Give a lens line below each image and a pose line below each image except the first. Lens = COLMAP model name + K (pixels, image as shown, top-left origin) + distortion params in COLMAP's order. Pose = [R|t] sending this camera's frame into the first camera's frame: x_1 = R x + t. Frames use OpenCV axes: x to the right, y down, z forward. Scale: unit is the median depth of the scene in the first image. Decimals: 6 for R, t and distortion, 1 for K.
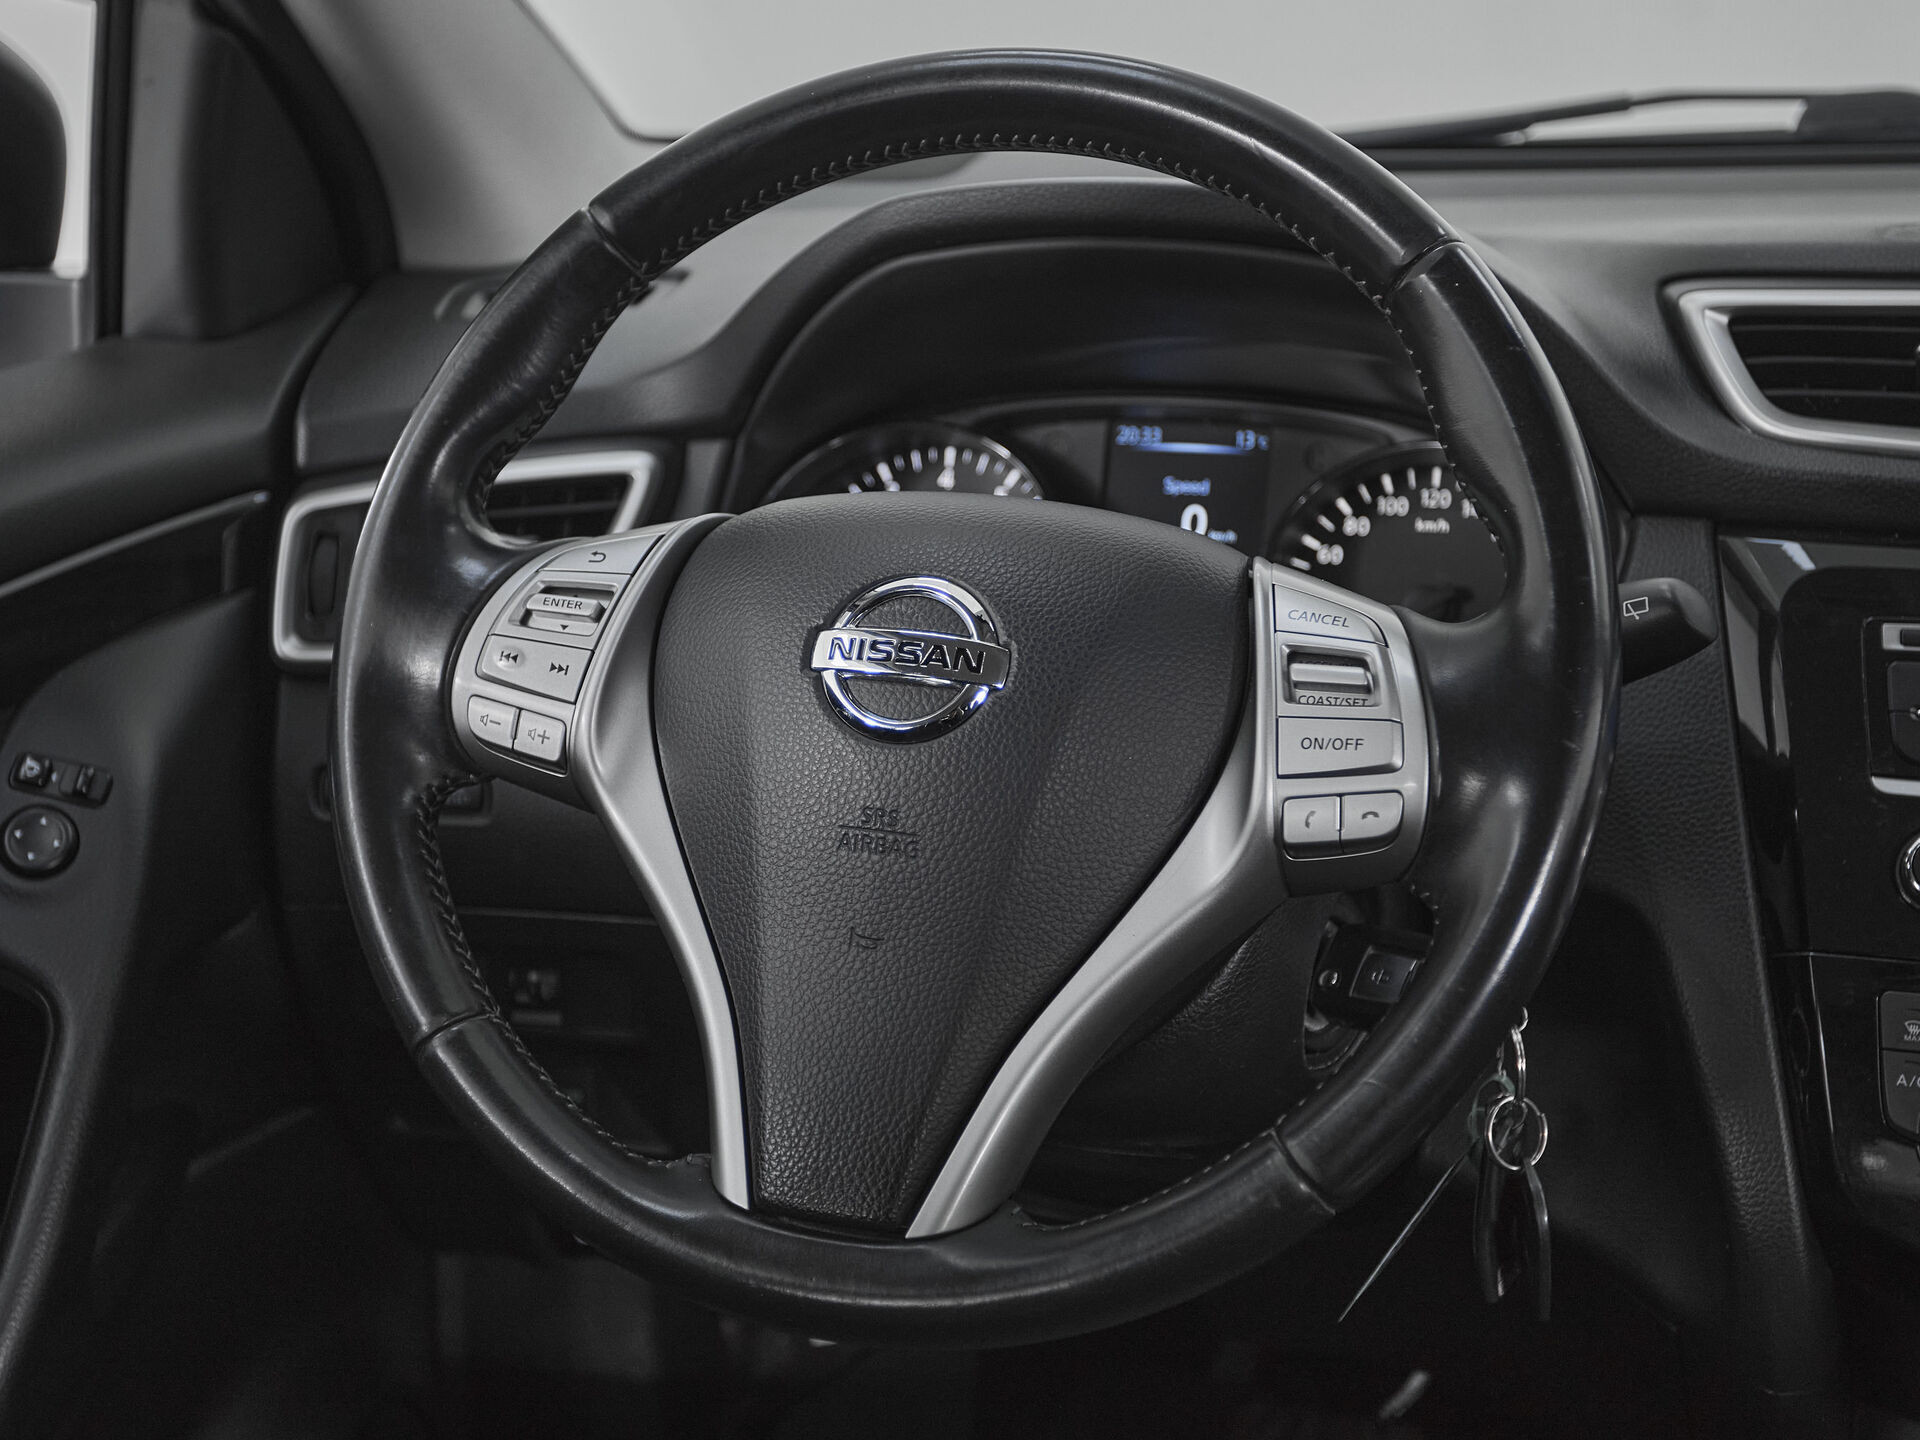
lens RADIAL K [[2798.5, 0, 870.1], [0, 2798.5, 740.8], [0, 0, 1]] dist [0.021186, 0.131887]
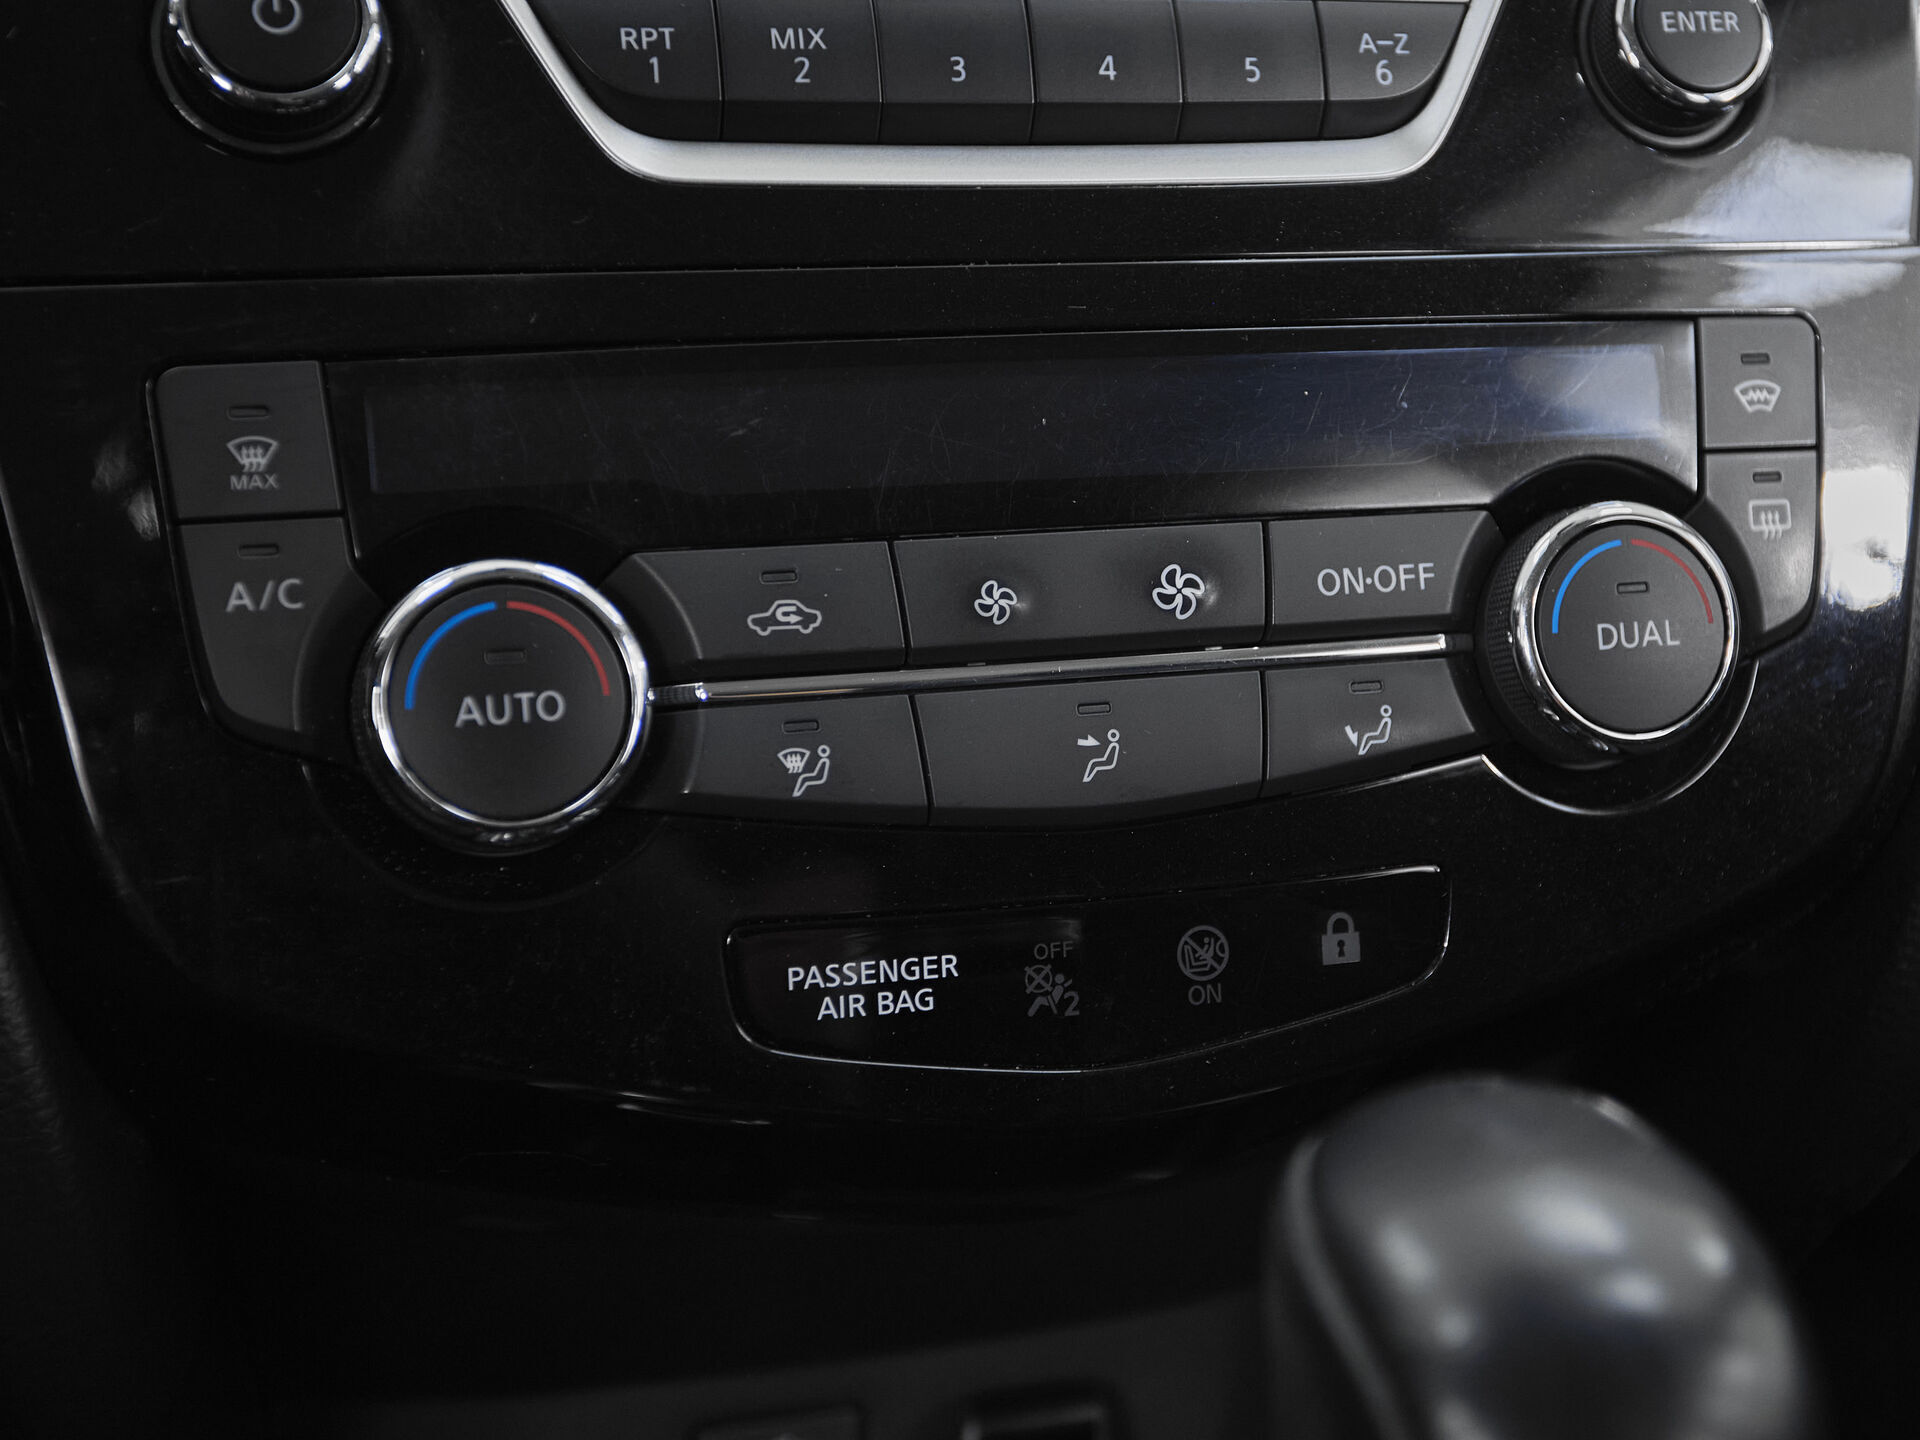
lens RADIAL K [[2967.7, 0, 1061.5], [0, 2967.7, 682.8], [0, 0, 1]] dist [0.017283, 0.058289]
pose [[0.817575, -0.136650, 0.559372, 0.258348], [0.112524, 0.990619, 0.077536, 0.125315], [-0.564720, -0.000449, 0.825282, 0.678685]]
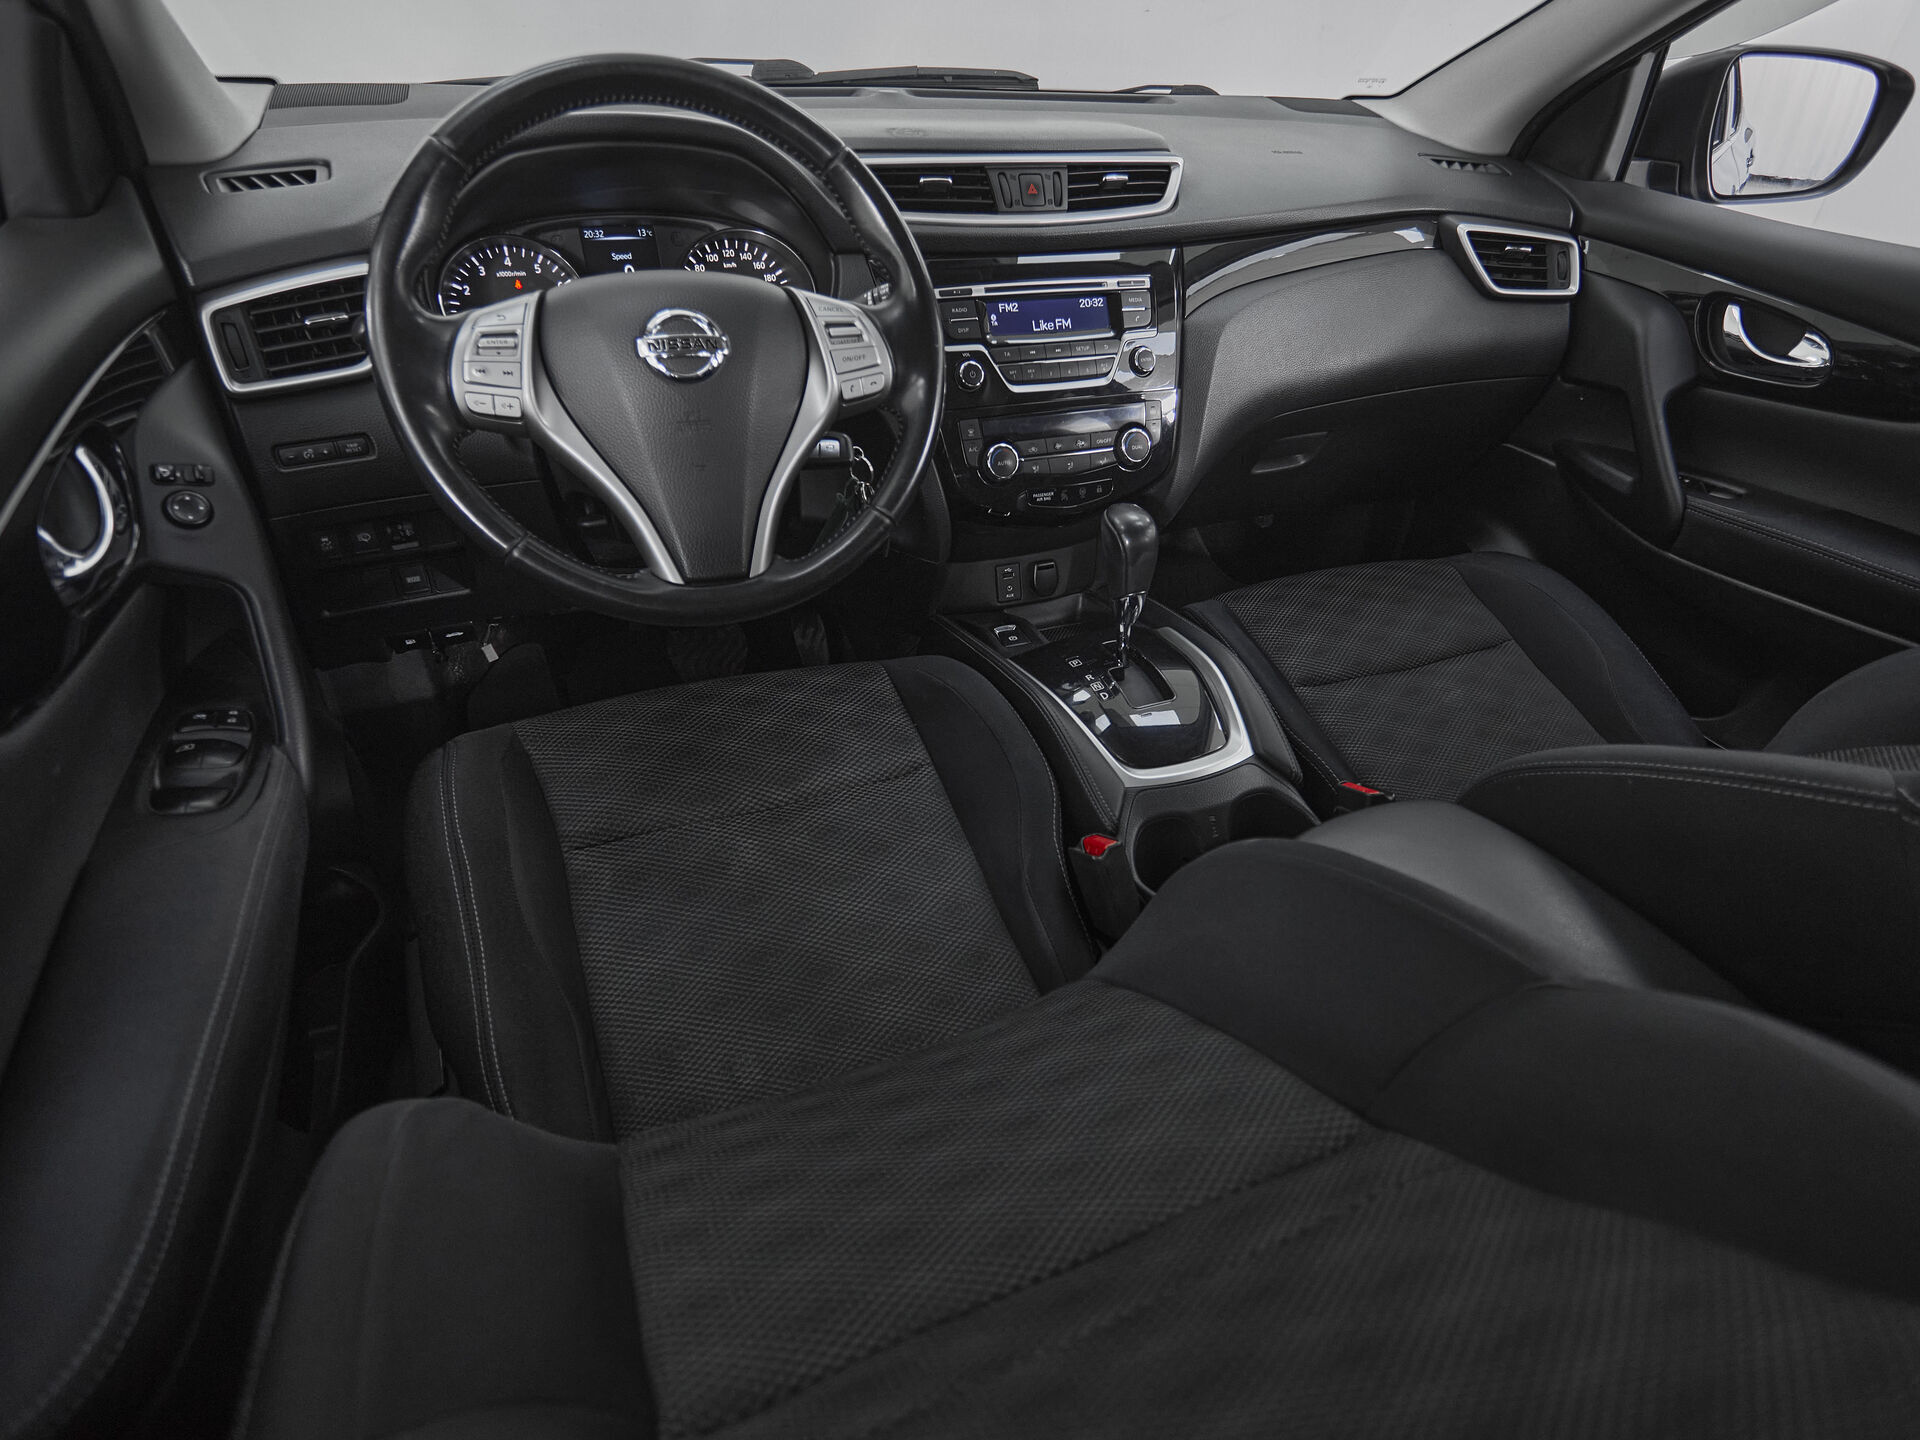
lens RADIAL K [[1079.1, 0, 1019.5], [0, 1079.1, 728.1], [0, 0, 1]] dist [0.001491, -0.001073]
pose [[0.748248, -0.336738, 0.571606, -0.397282], [0.121364, 0.916544, 0.381075, -0.045800], [-0.652224, -0.215766, 0.726670, 0.061295]]
